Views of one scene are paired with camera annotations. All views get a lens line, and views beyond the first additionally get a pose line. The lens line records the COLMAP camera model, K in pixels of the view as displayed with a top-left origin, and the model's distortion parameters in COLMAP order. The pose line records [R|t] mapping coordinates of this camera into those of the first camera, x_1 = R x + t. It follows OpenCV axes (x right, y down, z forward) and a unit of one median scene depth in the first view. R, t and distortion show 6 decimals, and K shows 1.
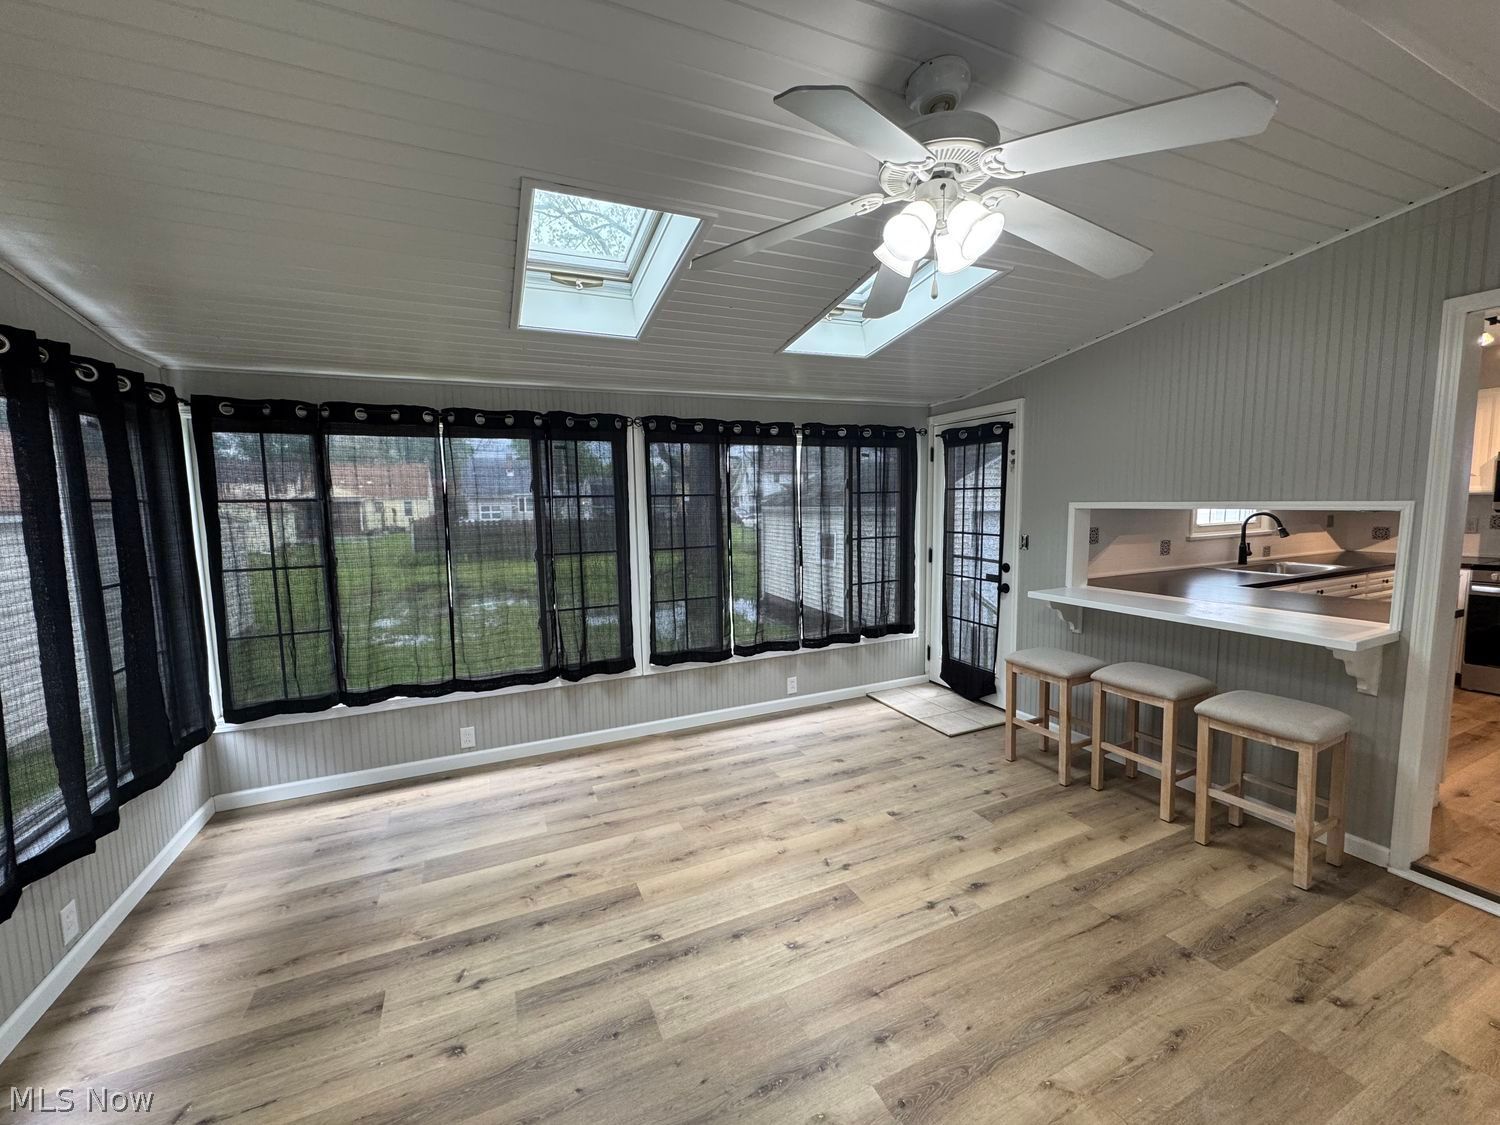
lens RADIAL K [[597.1, 0, 751.6], [0, 597.1, 559.4], [0, 0, 1]] dist [-0.001236, 0.000250]
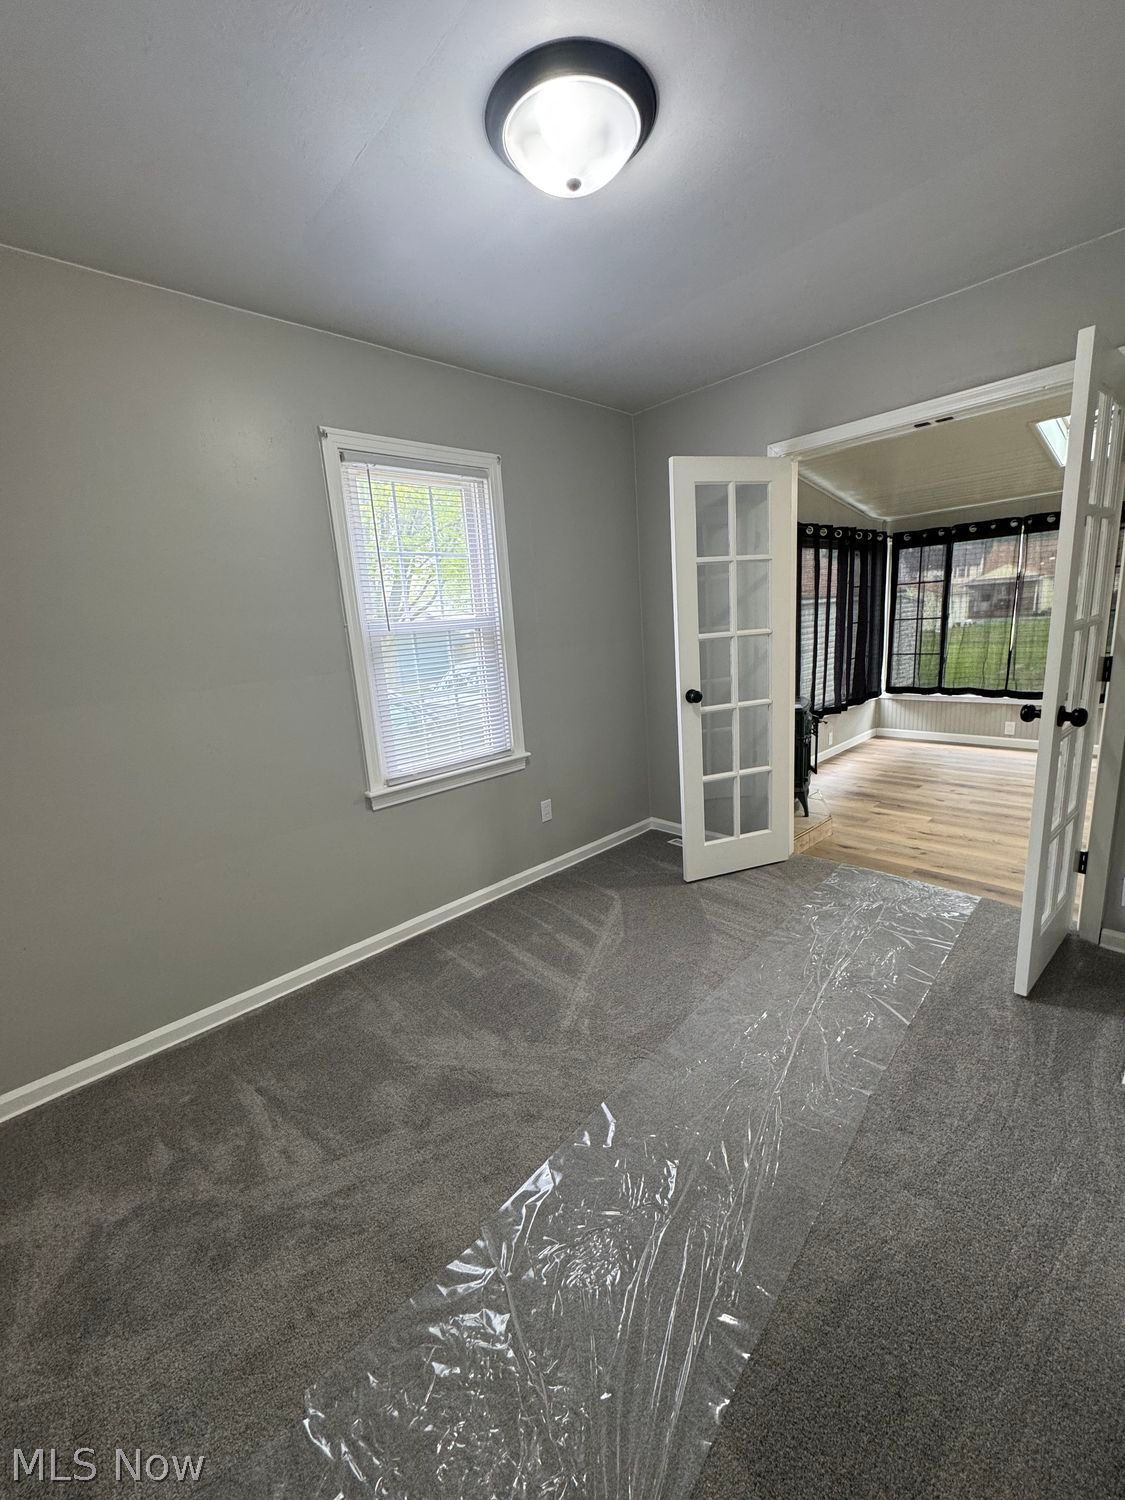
lens RADIAL K [[597.1, 0, 564.7], [0, 597.1, 749.0], [0, 0, 1]] dist [-0.001236, 0.000250]
pose [[0.323395, 0.196244, -0.925691, 0.783428], [-0.031864, 0.979962, 0.196618, 0.094257], [0.945727, -0.034089, 0.323168, -0.802728]]
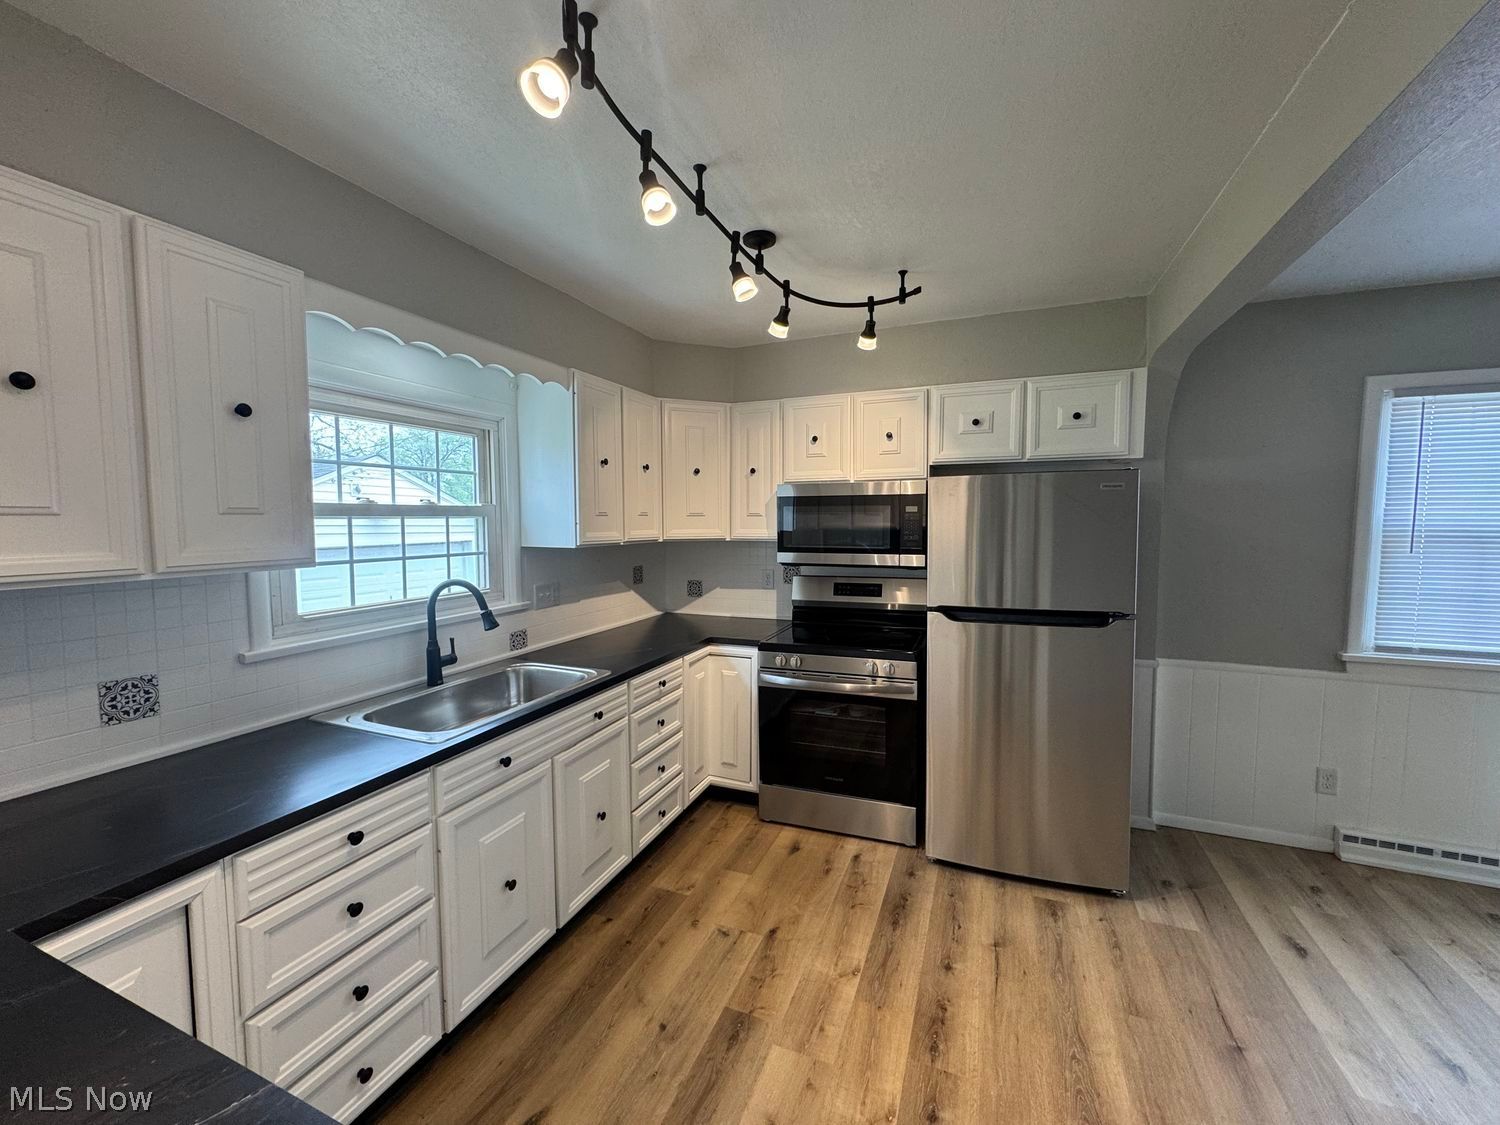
lens RADIAL K [[597.1, 0, 751.6], [0, 597.1, 559.4], [0, 0, 1]] dist [-0.001236, 0.000250]
pose [[0.730076, -0.024195, 0.682937, 1.082597], [0.056207, 0.998113, -0.024726, -0.107041], [-0.681050, 0.056438, 0.730058, 0.736464]]
